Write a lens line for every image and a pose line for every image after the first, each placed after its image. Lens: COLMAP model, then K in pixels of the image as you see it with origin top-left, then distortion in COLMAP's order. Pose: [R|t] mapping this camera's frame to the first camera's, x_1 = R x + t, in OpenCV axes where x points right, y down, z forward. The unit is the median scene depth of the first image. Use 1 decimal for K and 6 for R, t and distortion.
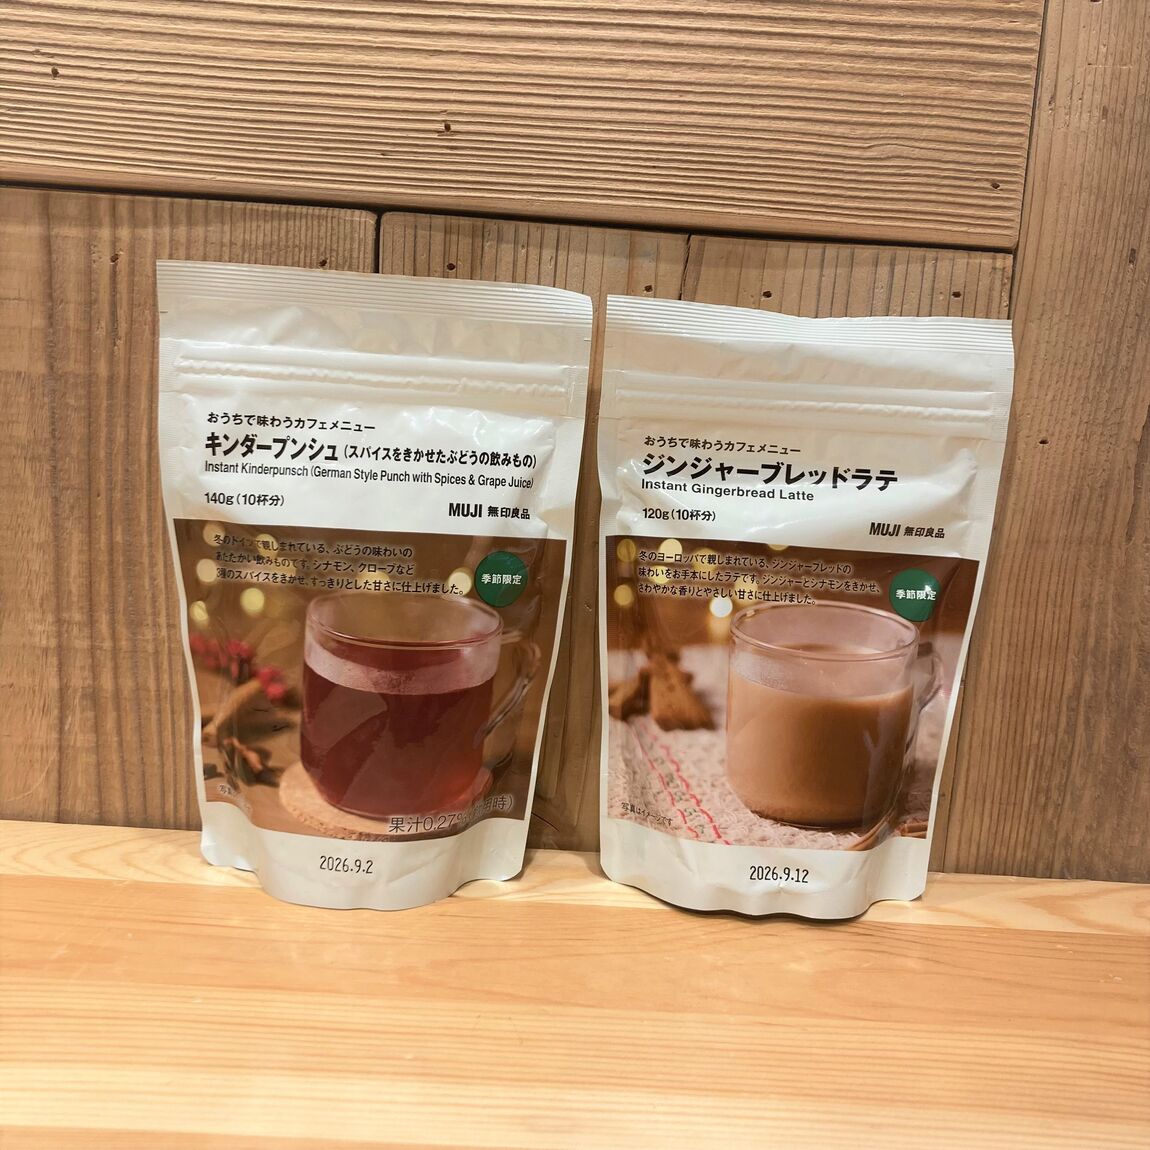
lens RADIAL K [[1241.9, 0, 581.7], [0, 1241.9, 575.9], [0, 0, 1]] dist [0.001405, 0.000000]
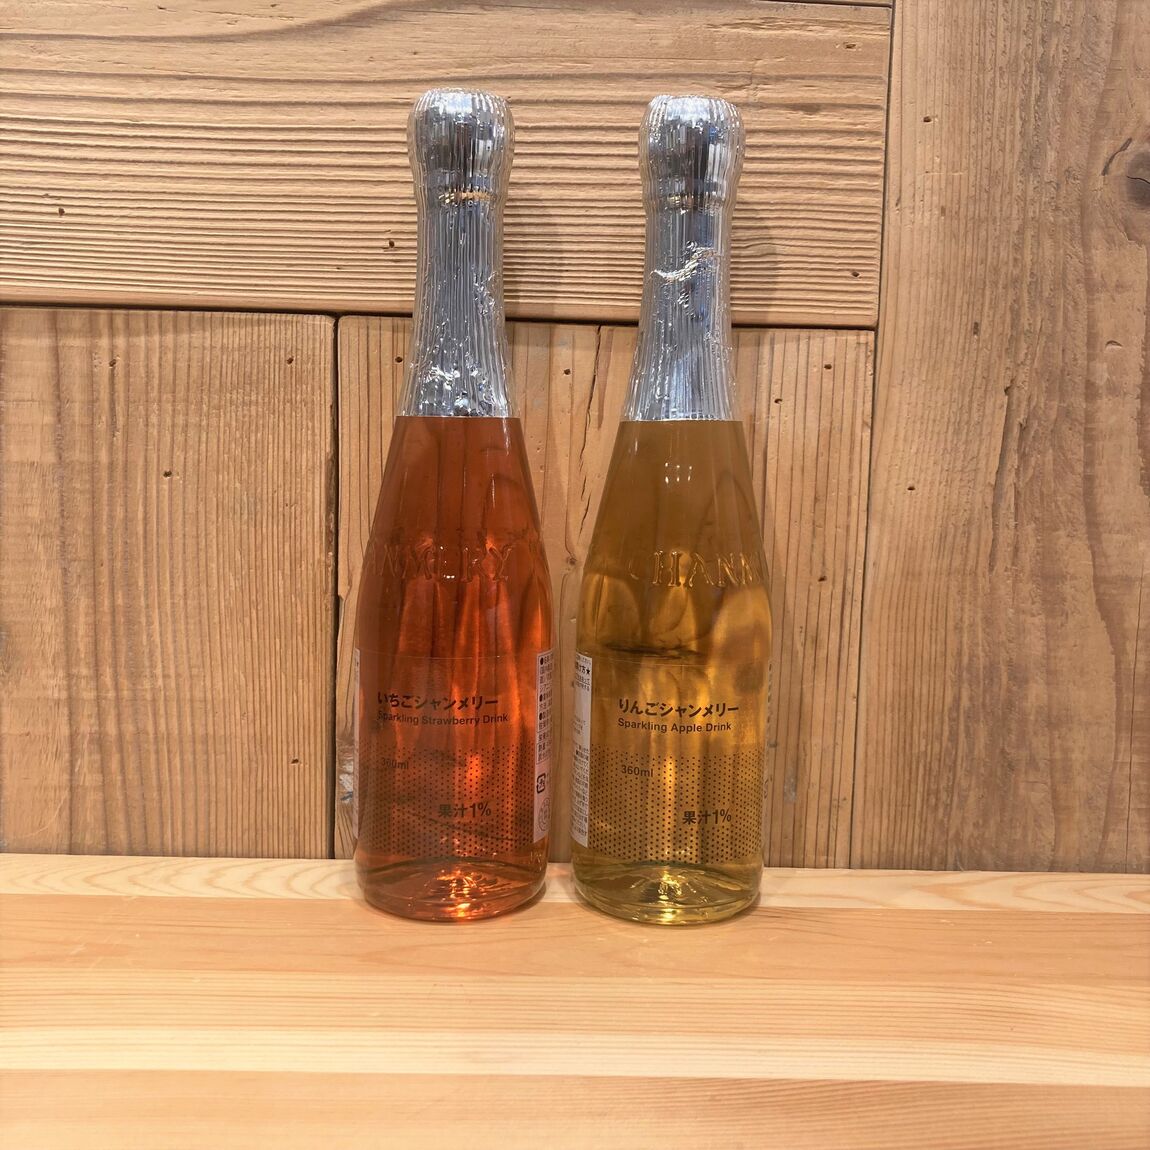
lens RADIAL K [[1241.9, 0, 571.1], [0, 1241.9, 584.9], [0, 0, 1]] dist [0.001405, 0.000000]
pose [[0.999258, -0.038395, 0.002884, 0.046488], [0.038500, 0.997383, -0.061200, 0.042509], [-0.000526, 0.061266, 0.998121, -0.161975]]
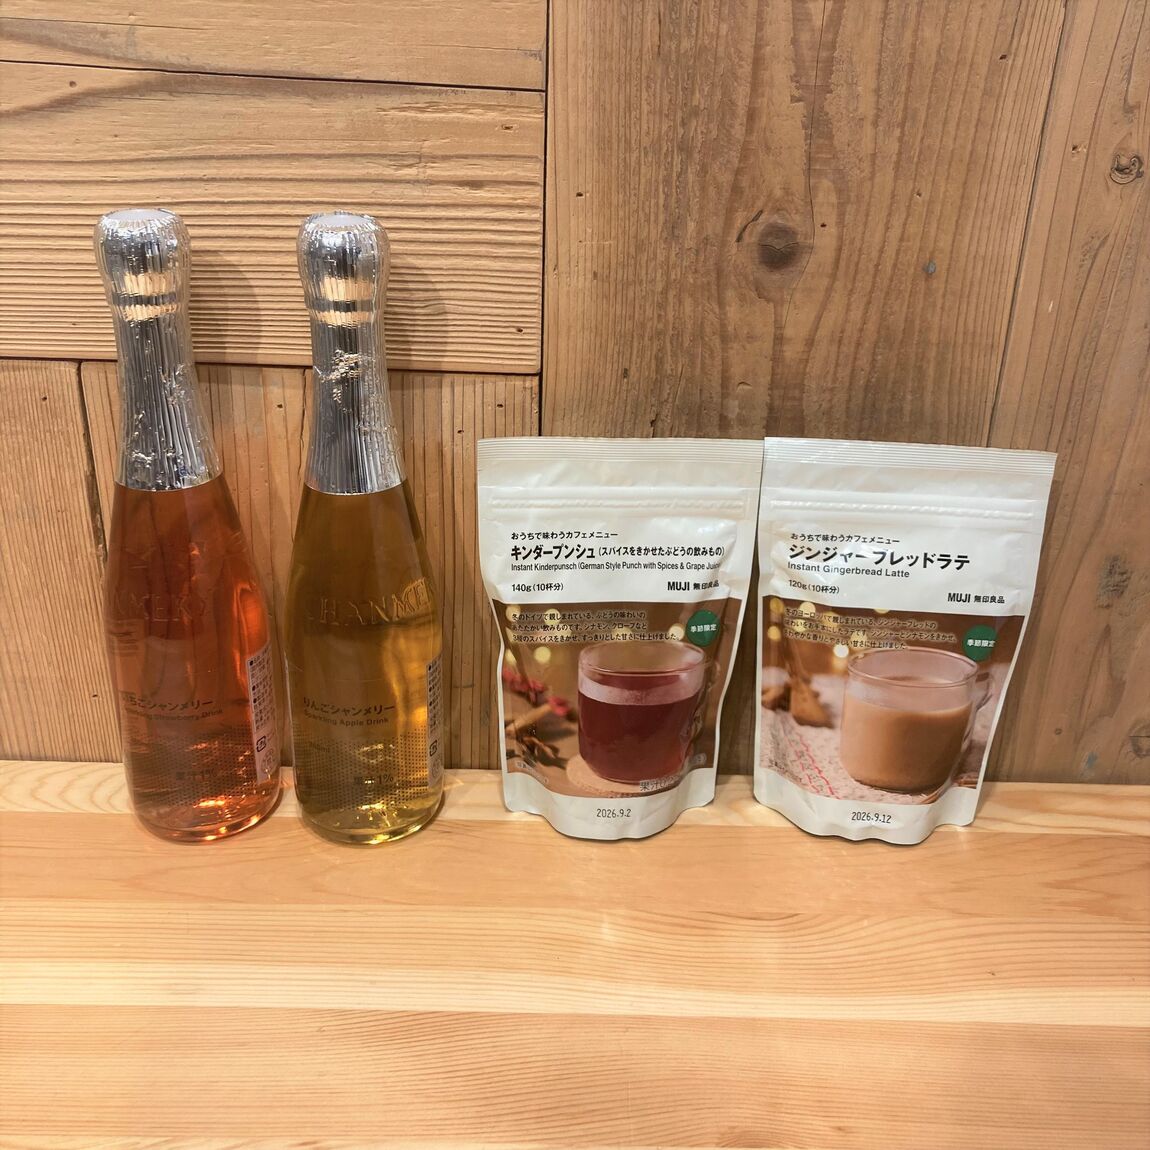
lens RADIAL K [[1241.9, 0, 578.6], [0, 1241.9, 564.1], [0, 0, 1]] dist [0.001405, 0.000000]
pose [[0.999403, -0.027270, -0.021220, 0.415618], [0.031901, 0.964152, 0.263425, -0.419499], [0.013276, -0.263945, 0.964446, -0.389503]]
